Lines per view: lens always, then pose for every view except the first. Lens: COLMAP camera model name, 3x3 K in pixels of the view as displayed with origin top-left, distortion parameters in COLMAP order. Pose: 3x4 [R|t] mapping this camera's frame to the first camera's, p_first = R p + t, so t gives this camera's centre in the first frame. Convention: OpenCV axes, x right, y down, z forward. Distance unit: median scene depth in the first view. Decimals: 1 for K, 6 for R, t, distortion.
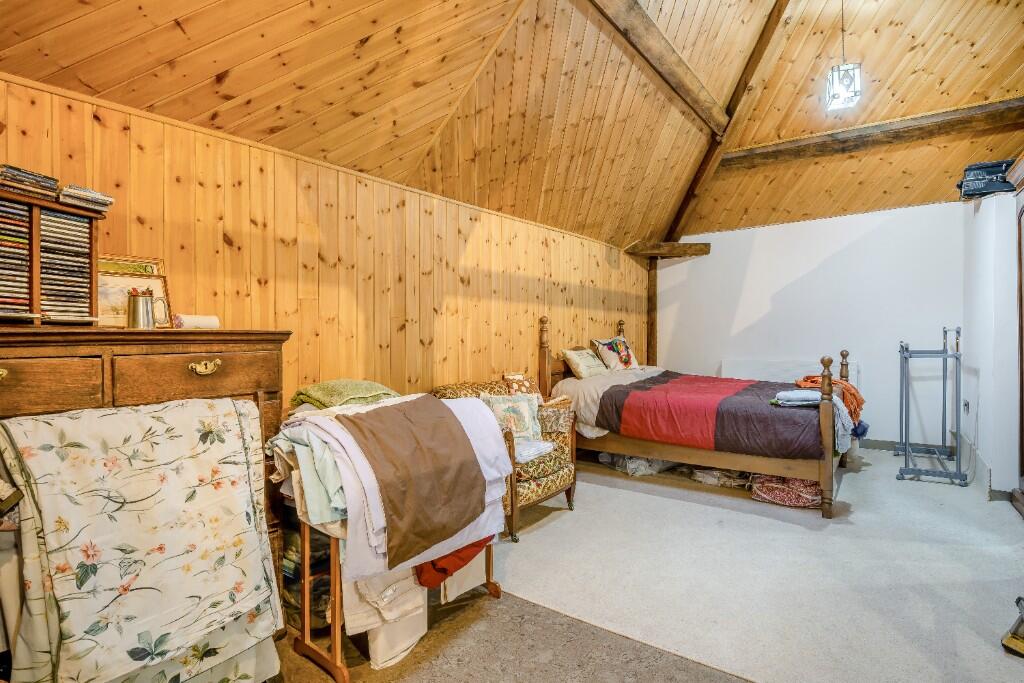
lens RADIAL K [[520.0, 0, 512.0], [0, 520.0, 341.5], [0, 0, 1]] dist [-0.002159, -0.000212]
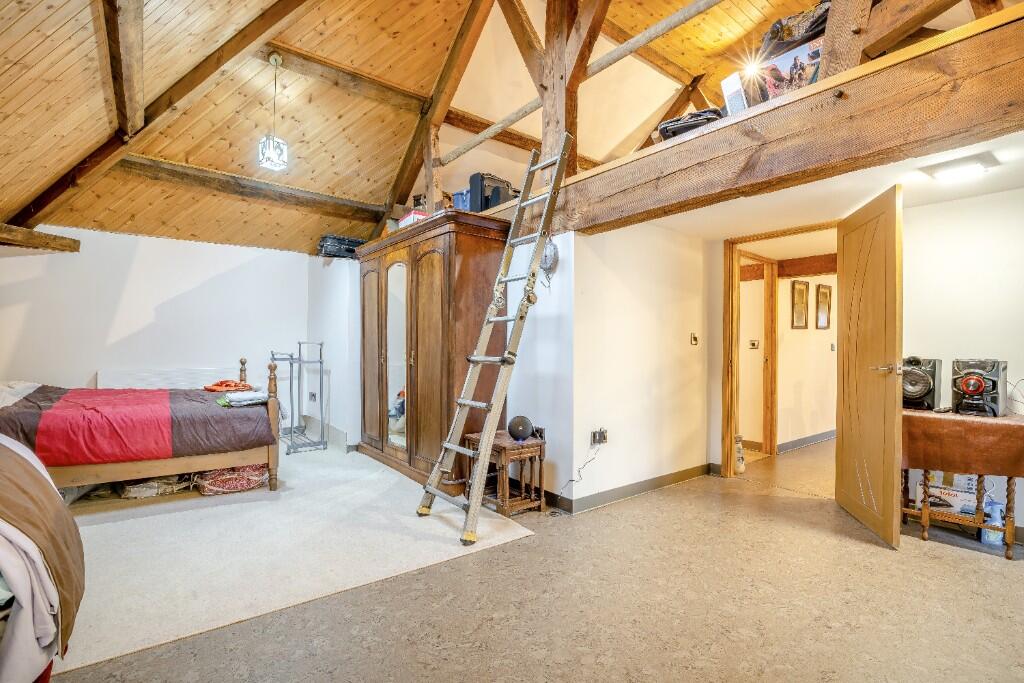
lens RADIAL K [[483.2, 0, 512.0], [0, 483.2, 341.5], [0, 0, 1]] dist [-0.001762, -0.000122]
pose [[0.295173, 0.022621, 0.955176, -0.291120], [-0.004291, 0.999741, -0.022350, -0.000043], [-0.955434, 0.002498, 0.295194, 0.075842]]
